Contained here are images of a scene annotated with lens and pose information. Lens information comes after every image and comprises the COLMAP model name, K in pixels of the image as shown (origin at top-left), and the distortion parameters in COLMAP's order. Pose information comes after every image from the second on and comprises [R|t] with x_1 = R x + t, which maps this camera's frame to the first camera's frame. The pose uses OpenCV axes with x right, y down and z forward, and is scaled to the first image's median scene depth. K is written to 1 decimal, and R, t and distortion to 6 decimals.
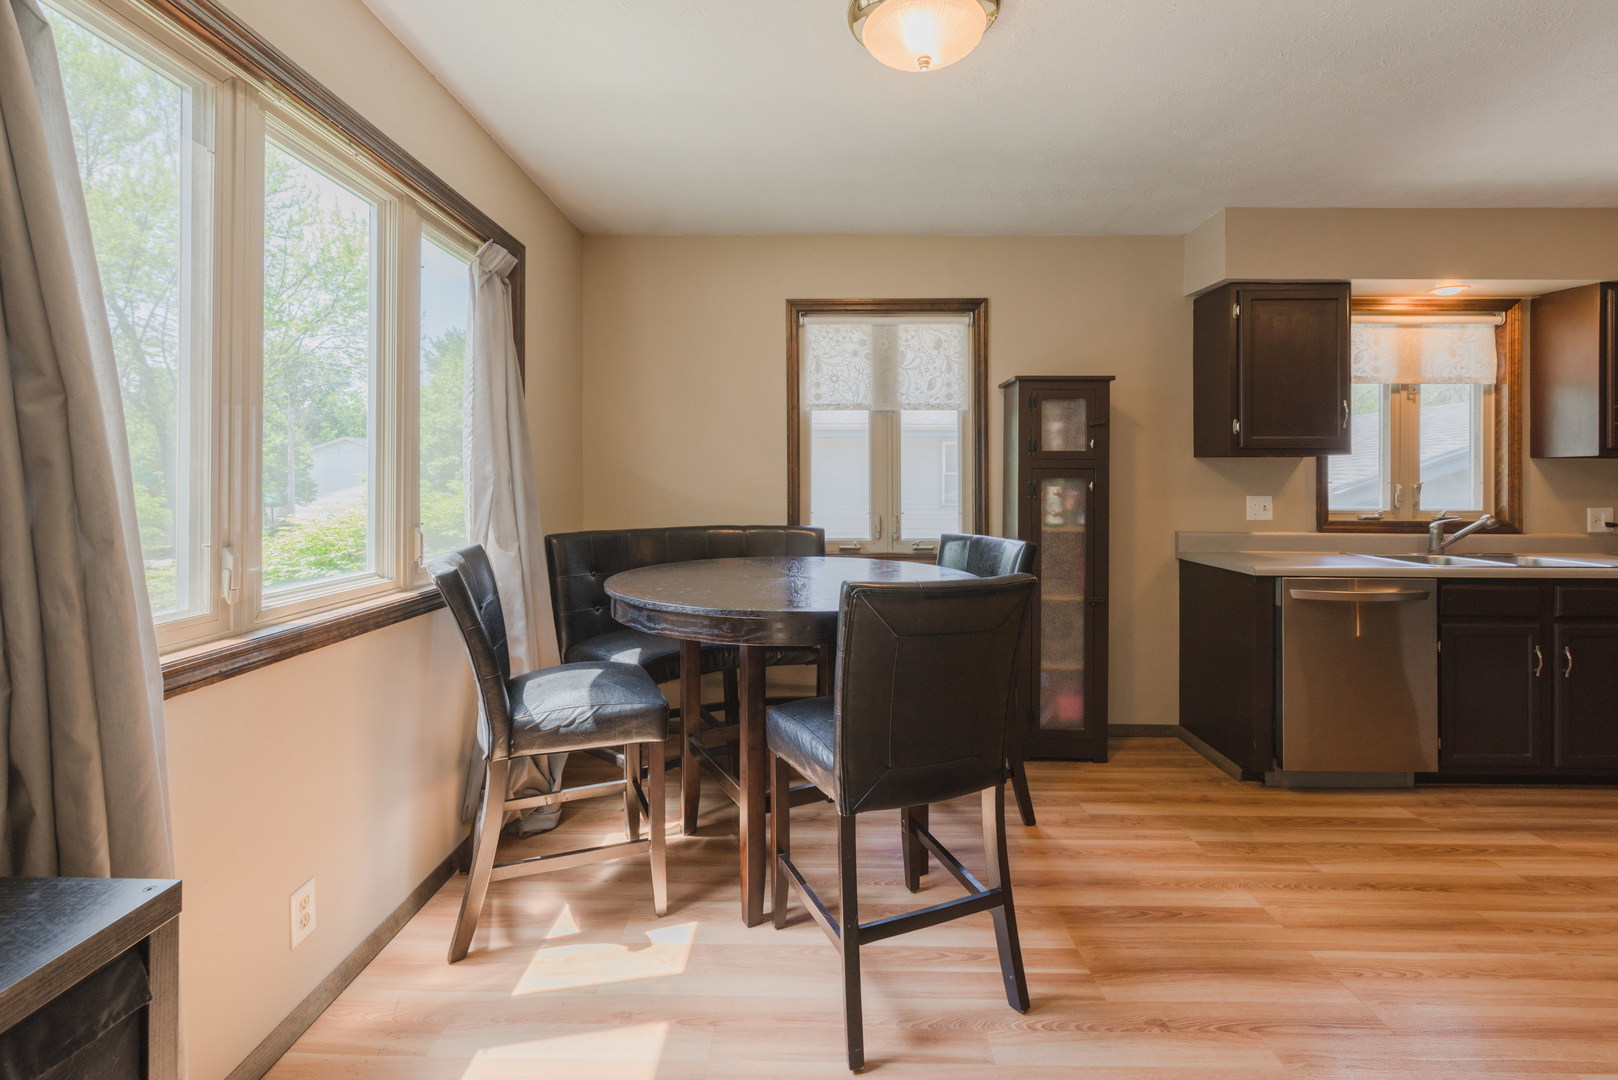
lens RADIAL K [[712.6, 0, 816.5], [0, 712.6, 477.1], [0, 0, 1]] dist [0.003569, 0.000108]
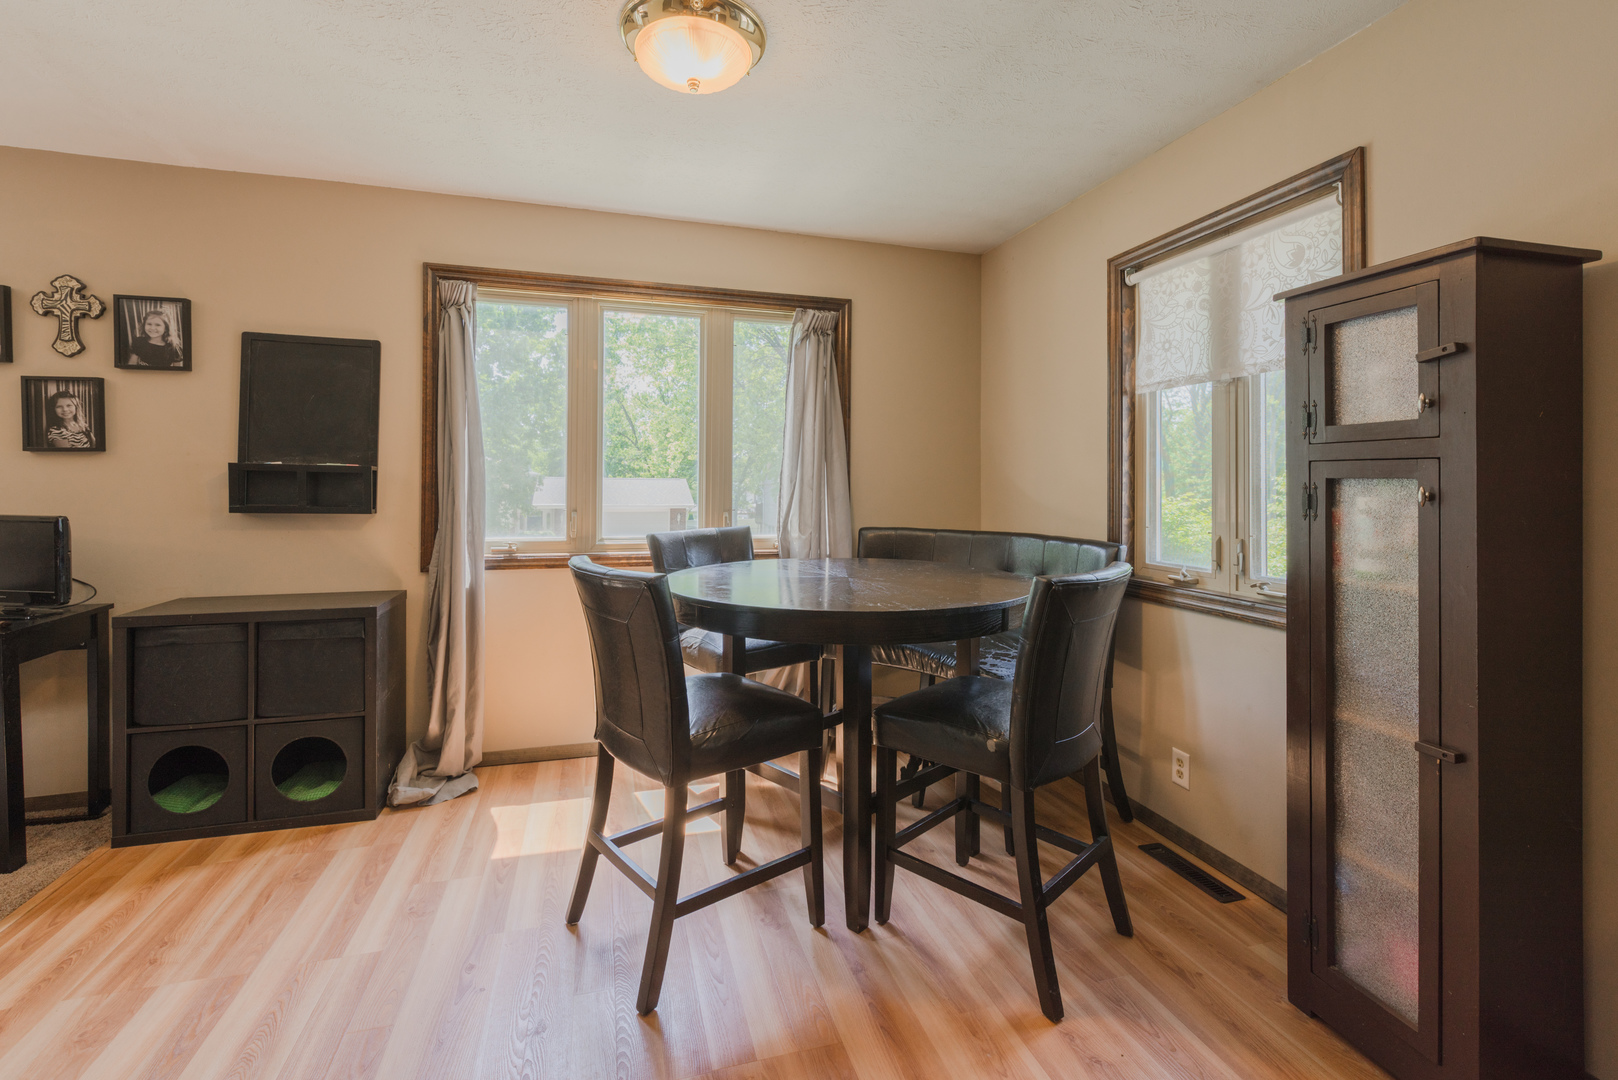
lens RADIAL K [[712.6, 0, 871.7], [0, 712.6, 484.7], [0, 0, 1]] dist [0.003569, 0.000108]
pose [[0.346151, 0.000102, -0.938179, 0.617153], [-0.002288, 0.999997, -0.000735, 0.005812], [0.938176, 0.002401, 0.346151, 0.470455]]
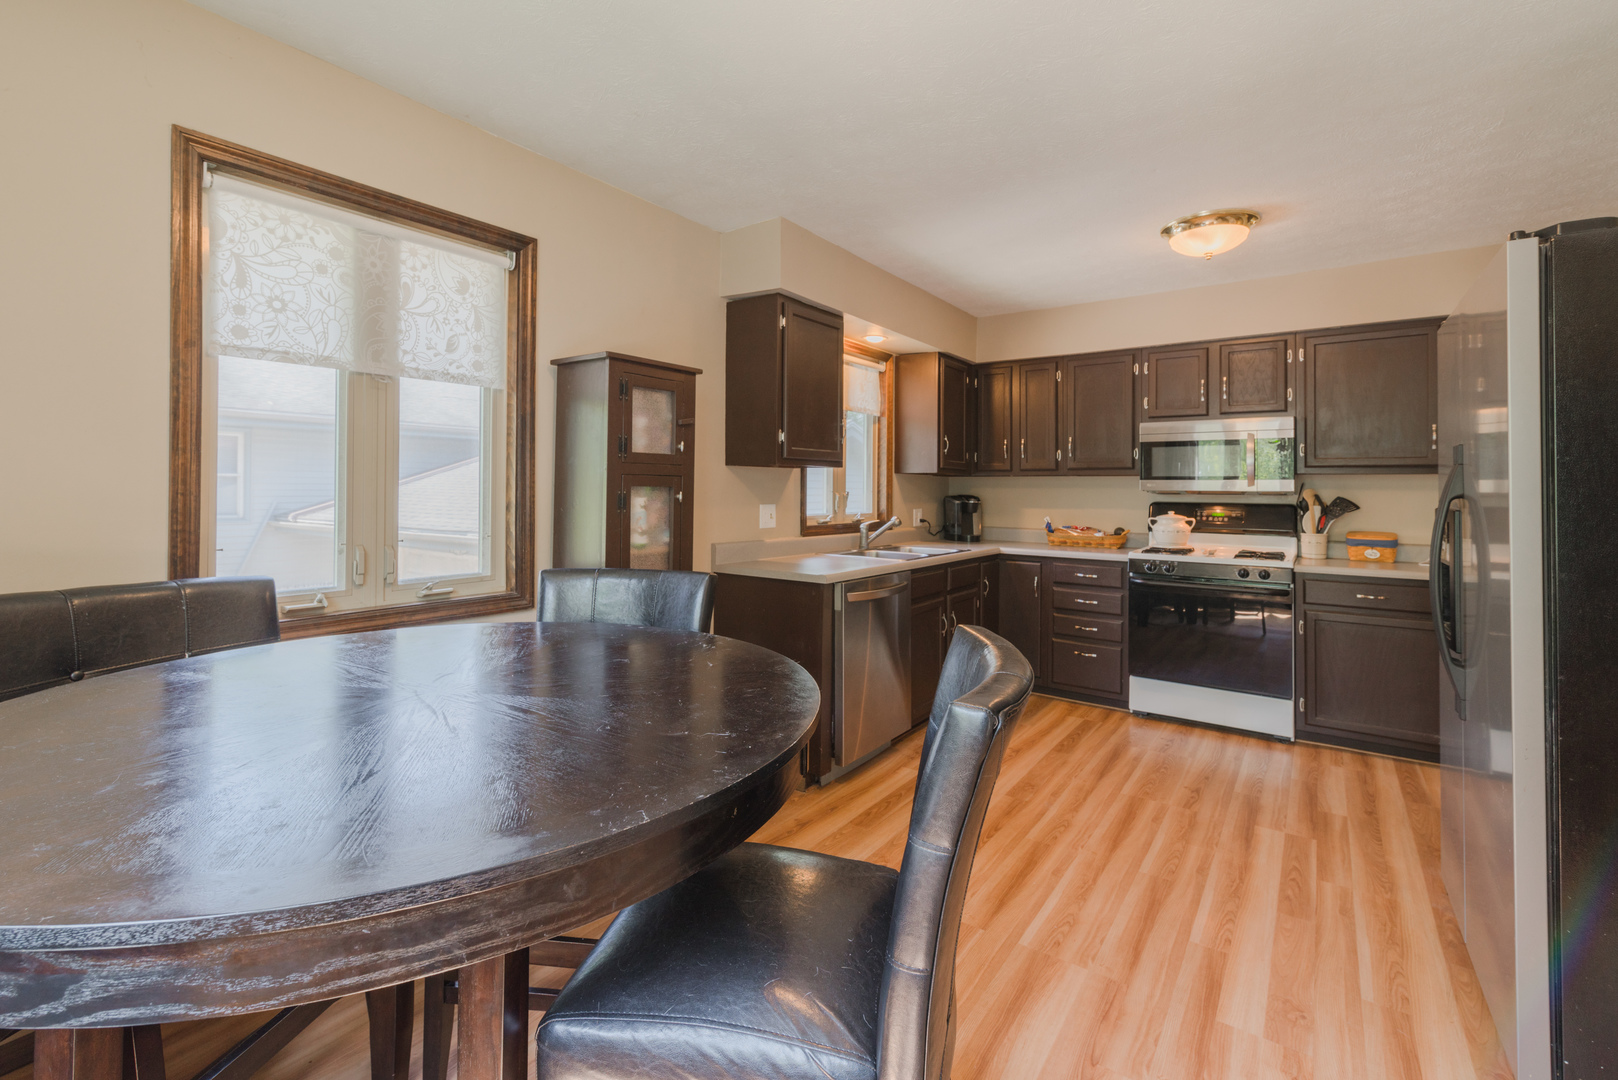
lens RADIAL K [[712.6, 0, 813.4], [0, 712.6, 475.6], [0, 0, 1]] dist [0.003569, 0.000108]
pose [[0.577952, 0.017003, 0.815894, -0.187489], [-0.010544, 0.999855, -0.013367, -0.002319], [-0.816003, -0.000877, 0.578048, 0.345977]]
